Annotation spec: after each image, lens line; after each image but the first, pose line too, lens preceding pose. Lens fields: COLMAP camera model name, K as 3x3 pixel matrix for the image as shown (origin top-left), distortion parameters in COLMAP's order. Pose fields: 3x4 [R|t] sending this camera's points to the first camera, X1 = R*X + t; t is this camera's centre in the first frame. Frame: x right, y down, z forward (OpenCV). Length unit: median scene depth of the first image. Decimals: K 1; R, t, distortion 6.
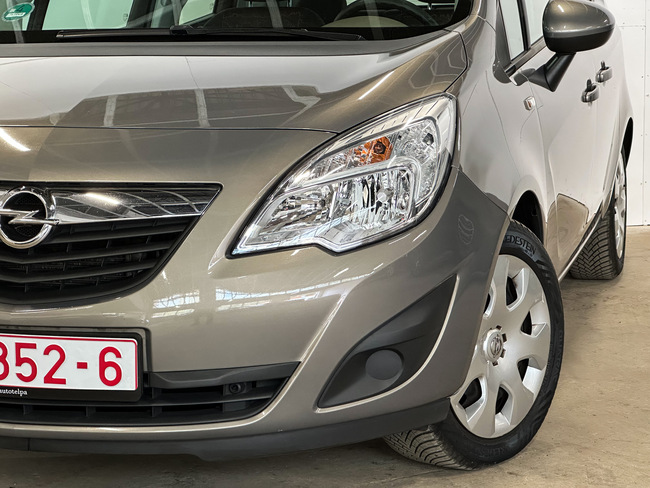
lens RADIAL K [[1480.1, 0, 324.8], [0, 1480.1, 240.4], [0, 0, 1]] dist [0.215929, 0.000000]
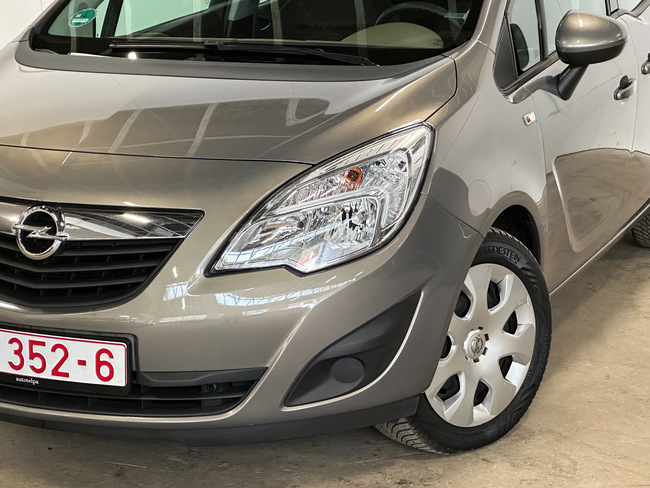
lens RADIAL K [[1480.1, 0, 324.0], [0, 1480.1, 246.8], [0, 0, 1]] dist [0.215929, 0.000000]
pose [[0.990549, 0.037513, -0.131932, 0.165634], [-0.027328, 0.996565, 0.078178, -0.097069], [0.134411, -0.073834, 0.988171, -0.117078]]
